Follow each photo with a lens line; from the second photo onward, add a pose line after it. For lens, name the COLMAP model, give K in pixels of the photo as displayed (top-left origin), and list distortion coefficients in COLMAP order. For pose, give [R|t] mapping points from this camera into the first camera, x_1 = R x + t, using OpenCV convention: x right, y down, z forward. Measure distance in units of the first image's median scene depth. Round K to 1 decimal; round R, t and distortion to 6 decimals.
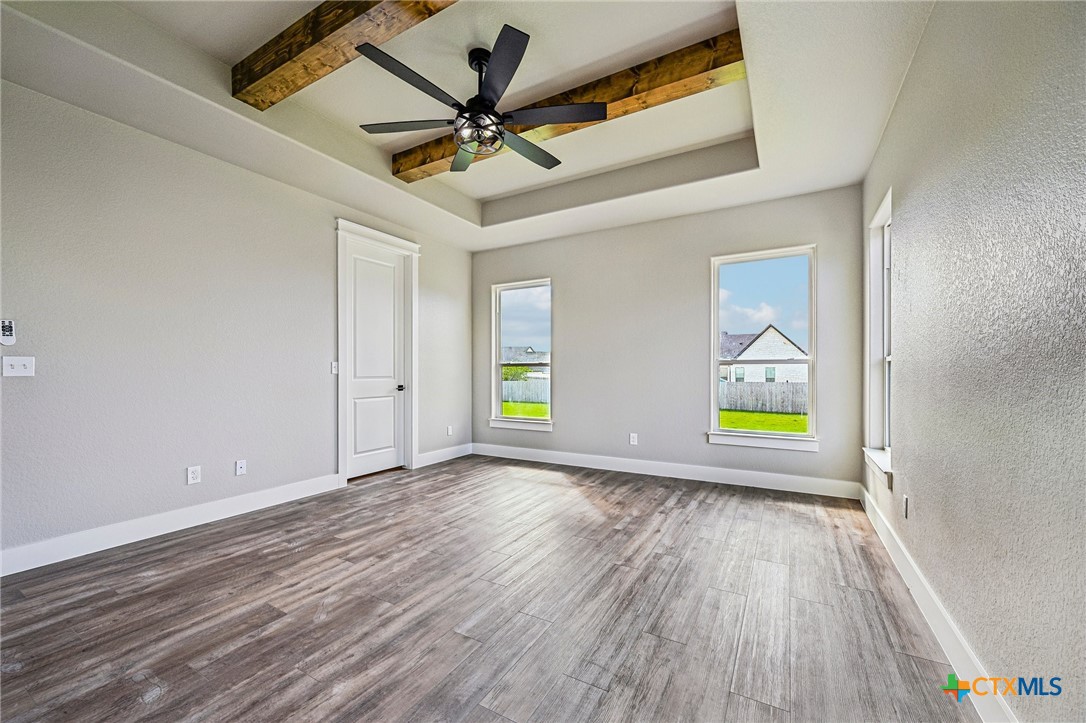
lens RADIAL K [[424.8, 0, 542.7], [0, 424.8, 373.3], [0, 0, 1]] dist [-0.000802, 0.000222]
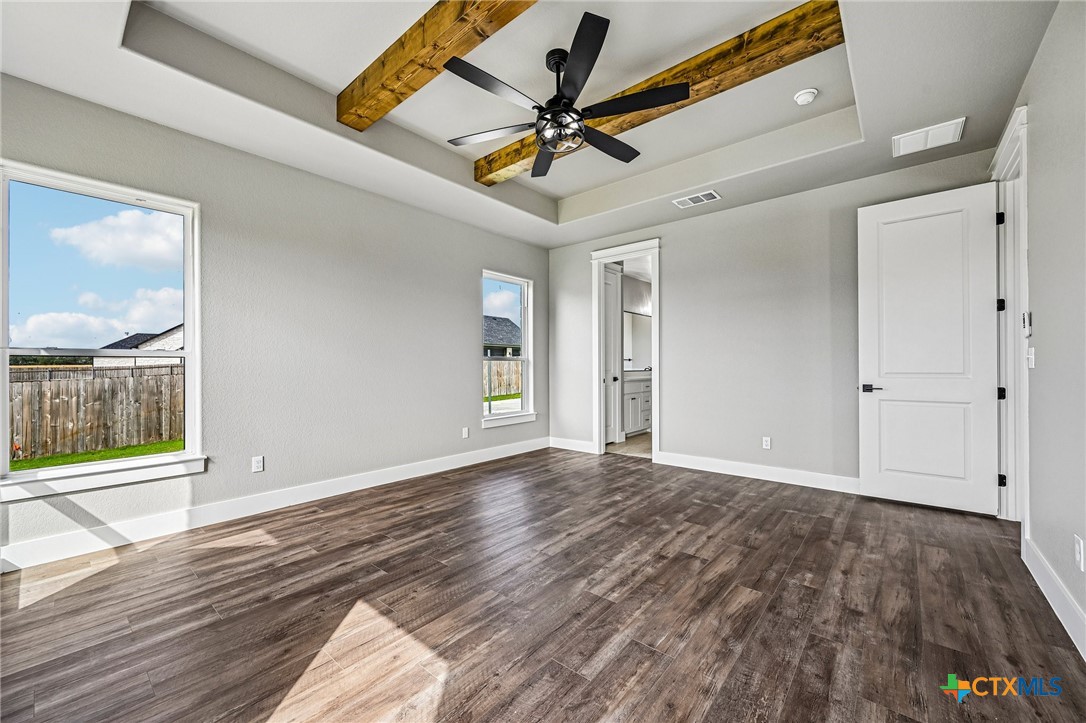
lens RADIAL K [[424.8, 0, 538.3], [0, 424.8, 364.6], [0, 0, 1]] dist [-0.000802, 0.000222]
pose [[-0.980701, 0.005543, 0.195436, -0.294504], [0.006137, 0.999978, 0.002432, -0.010141], [-0.195418, 0.003585, -0.980713, 1.996064]]
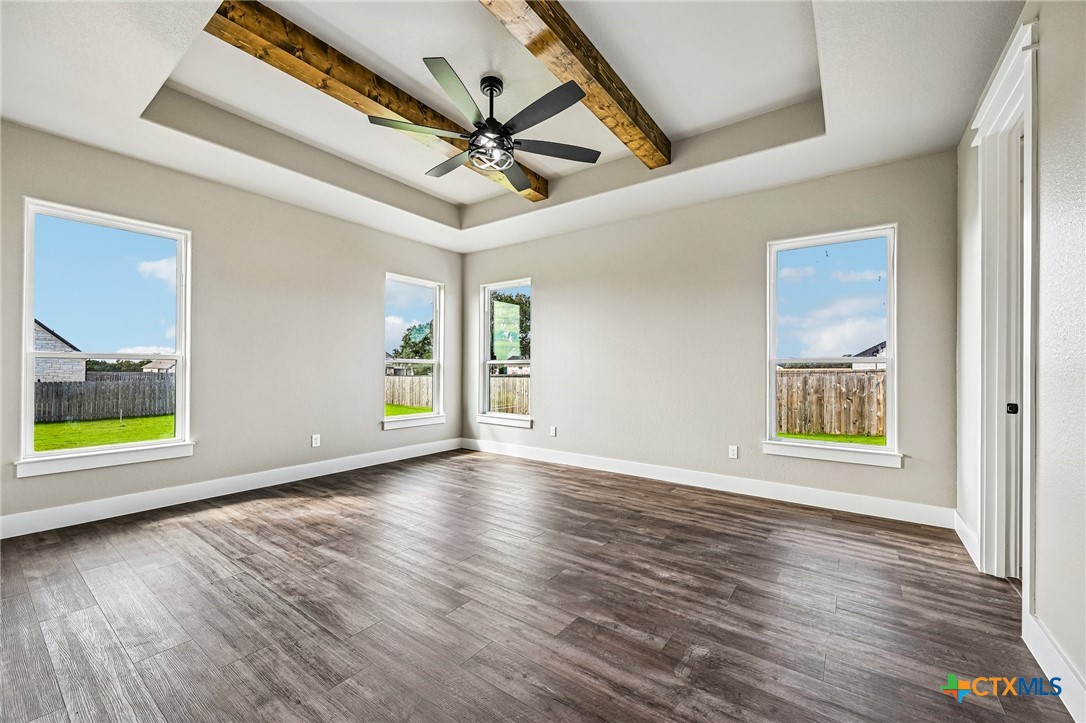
lens RADIAL K [[424.8, 0, 539.7], [0, 424.8, 364.6], [0, 0, 1]] dist [-0.000802, 0.000222]
pose [[0.118622, 0.011541, 0.992872, -1.207799], [0.000291, 0.999932, -0.011658, -0.002264], [-0.992939, 0.001672, 0.118611, 0.737643]]
